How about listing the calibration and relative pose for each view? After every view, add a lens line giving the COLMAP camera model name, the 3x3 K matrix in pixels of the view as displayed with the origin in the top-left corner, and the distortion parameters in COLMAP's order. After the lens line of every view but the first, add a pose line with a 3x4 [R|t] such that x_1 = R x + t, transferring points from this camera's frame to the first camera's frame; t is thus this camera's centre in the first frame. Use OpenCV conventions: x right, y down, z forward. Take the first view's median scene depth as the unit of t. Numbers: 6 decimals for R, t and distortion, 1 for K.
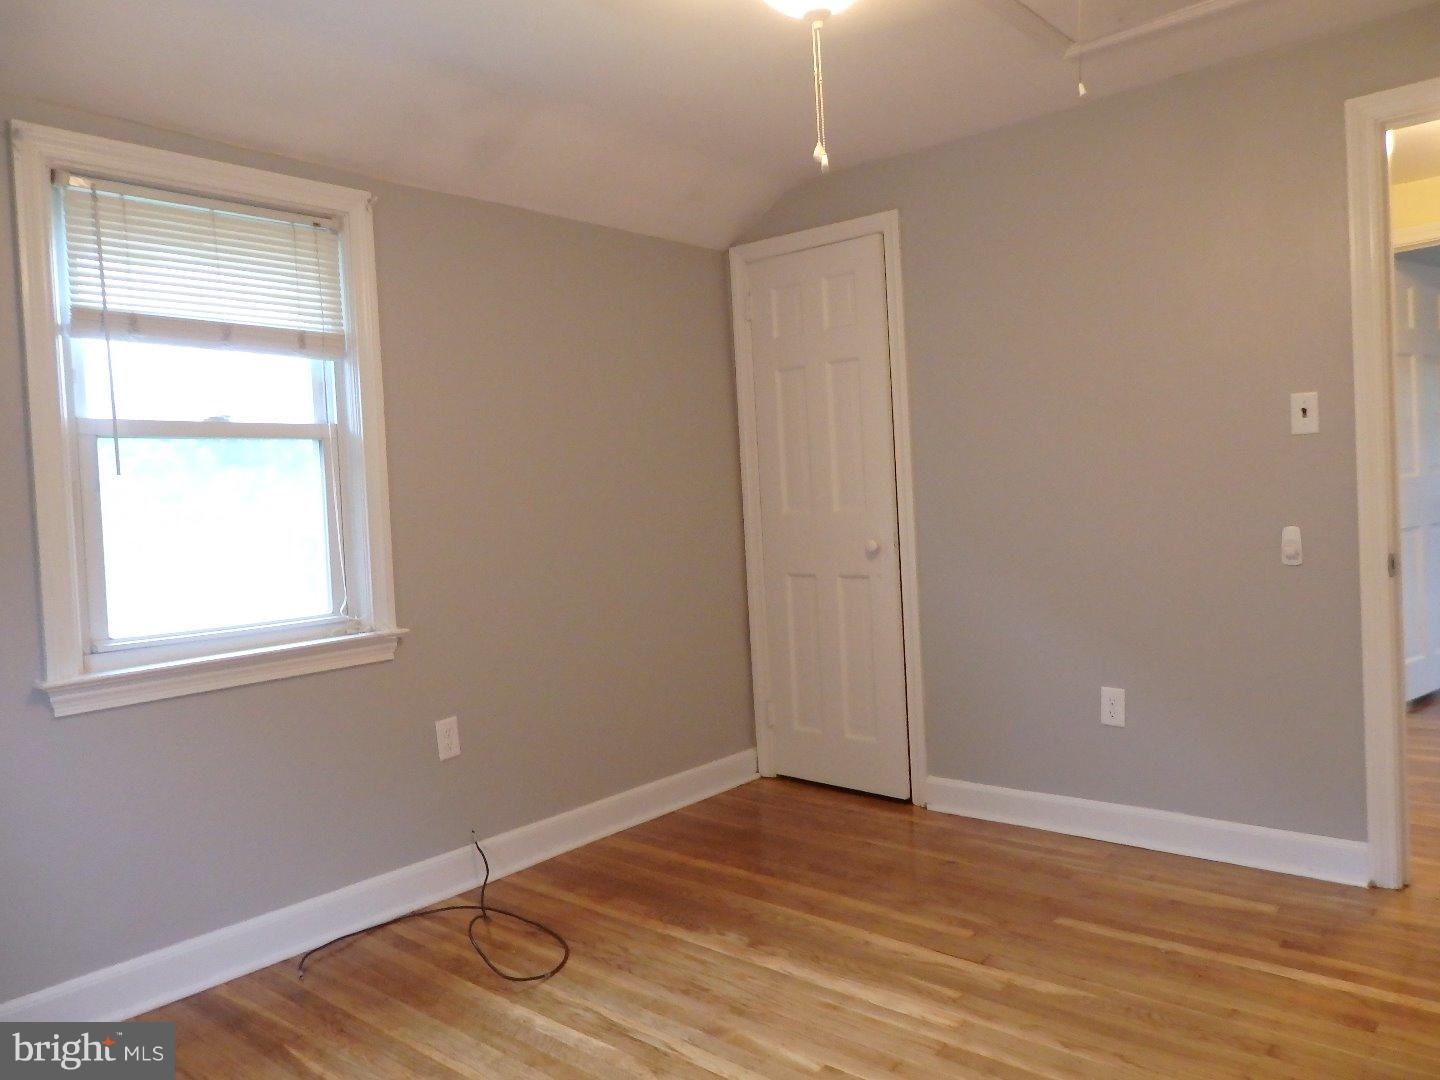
lens RADIAL K [[1054.4, 0, 721.6], [0, 1054.4, 540.0], [0, 0, 1]] dist [-0.005454, 0.002417]
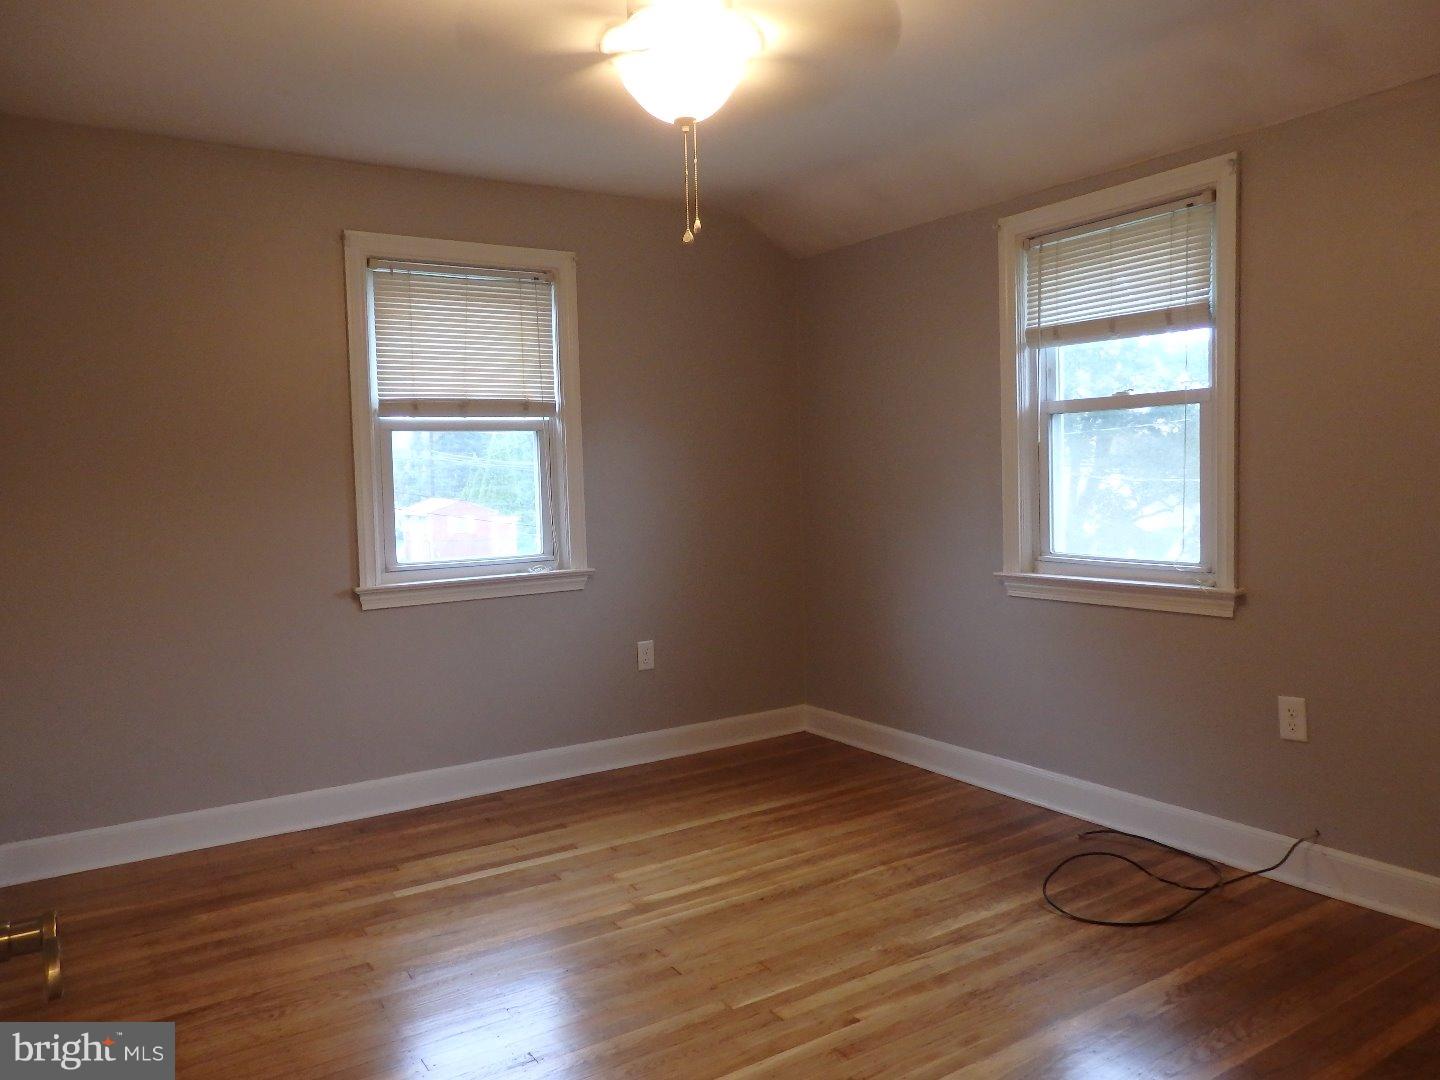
lens RADIAL K [[1054.4, 0, 721.6], [0, 1054.4, 540.0], [0, 0, 1]] dist [-0.005454, 0.002417]
pose [[-0.282032, 0.126633, -0.951011, 0.930764], [0.012078, 0.991641, 0.128461, -0.116473], [0.959329, 0.024744, -0.281204, 0.962369]]
